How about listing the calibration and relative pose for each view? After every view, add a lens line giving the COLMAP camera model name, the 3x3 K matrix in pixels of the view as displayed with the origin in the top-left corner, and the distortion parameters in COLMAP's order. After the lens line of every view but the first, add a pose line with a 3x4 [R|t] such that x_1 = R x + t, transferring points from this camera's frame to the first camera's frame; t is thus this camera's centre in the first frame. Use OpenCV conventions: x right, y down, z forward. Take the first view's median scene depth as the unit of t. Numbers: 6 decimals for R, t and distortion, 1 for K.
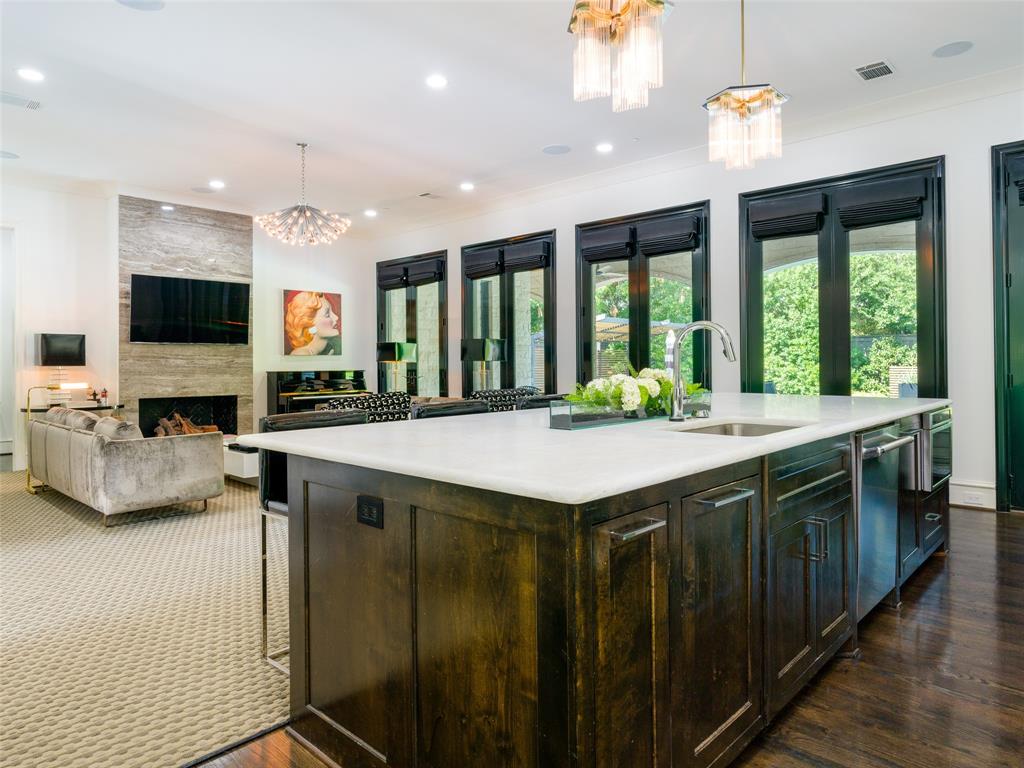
lens RADIAL K [[642.4, 0, 518.3], [0, 642.4, 361.3], [0, 0, 1]] dist [-0.029845, 0.007690]
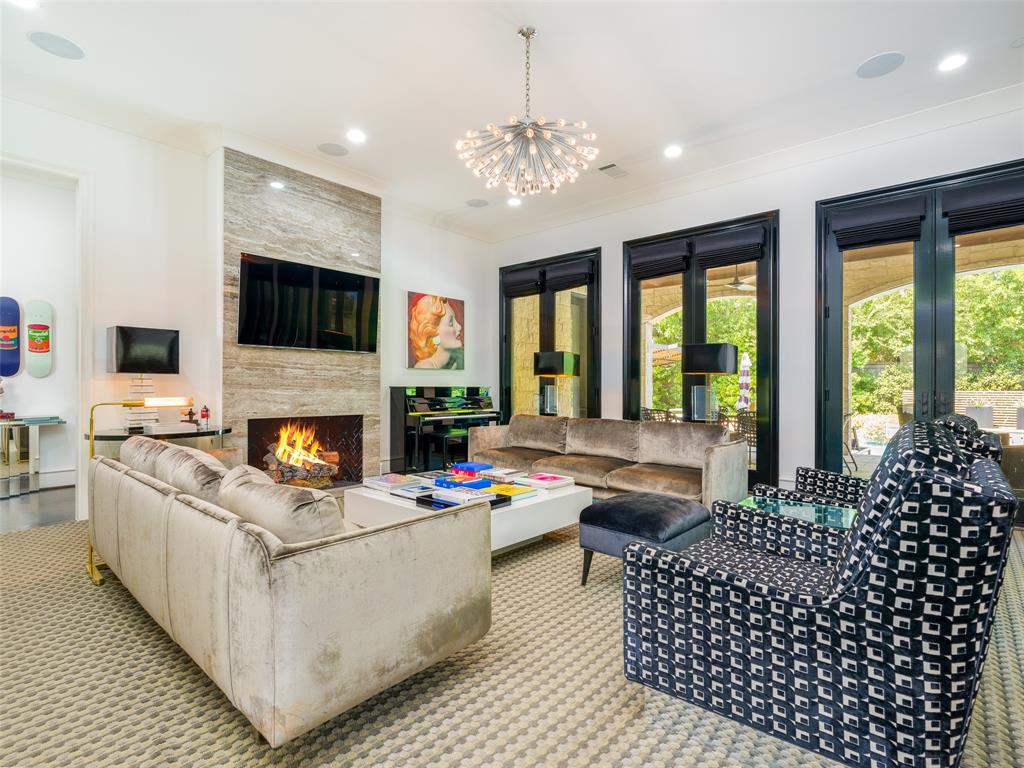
lens RADIAL K [[511.7, 0, 512.9], [0, 511.7, 385.6], [0, 0, 1]] dist [-0.003981, -0.000302]
pose [[0.999610, 0.009709, 0.026181, -0.298347], [-0.009718, 0.999953, 0.000217, 0.015368], [-0.026178, -0.000471, 0.999657, 0.384258]]
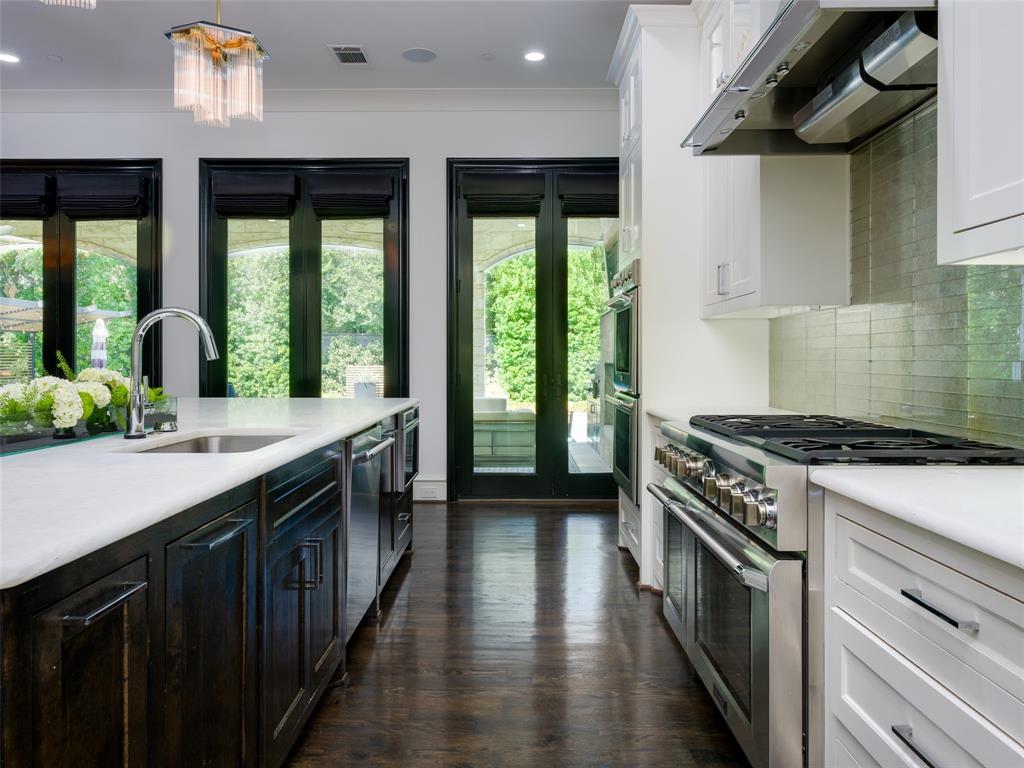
lens RADIAL K [[729.1, 0, 505.1], [0, 729.1, 360.6], [0, 0, 1]] dist [-0.009280, 0.003918]
pose [[0.731581, 0.006242, 0.681726, -0.008062], [-0.006997, 0.999974, -0.001648, 0.000103], [-0.681719, -0.003565, 0.731606, 0.033983]]
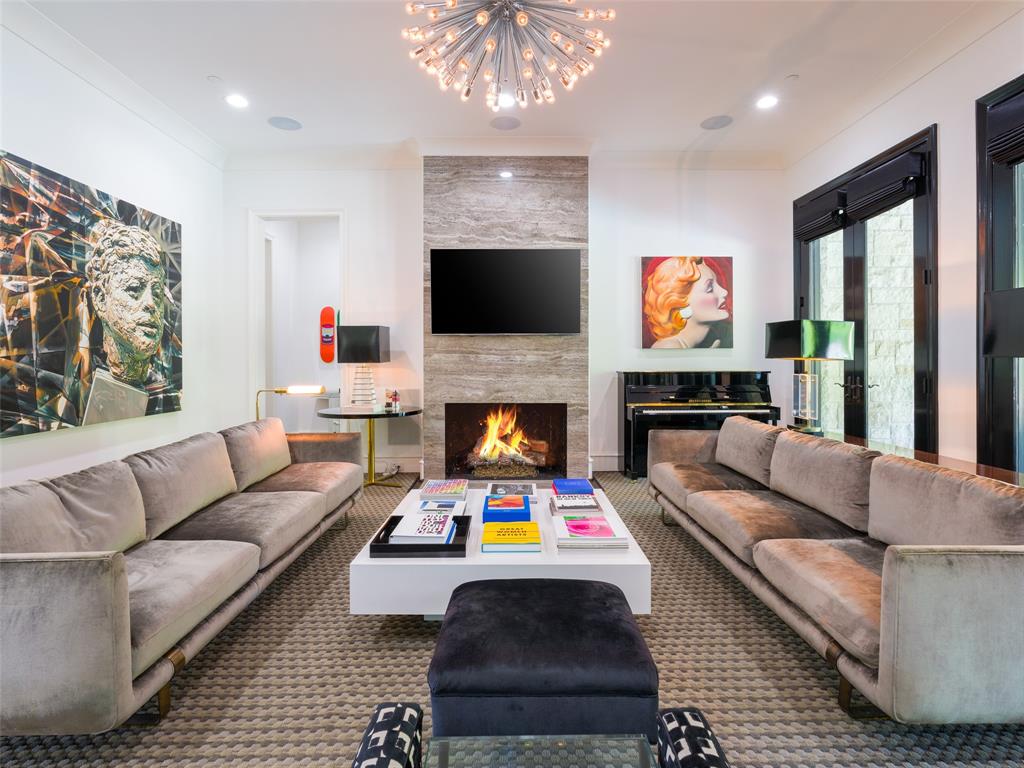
lens RADIAL K [[511.7, 0, 513.1], [0, 511.7, 362.3], [0, 0, 1]] dist [-0.003981, -0.000302]
pose [[0.691326, 0.003129, -0.722536, -0.064920], [0.000663, 0.999987, 0.004966, 0.002993], [0.722542, -0.003912, 0.691316, 0.614788]]
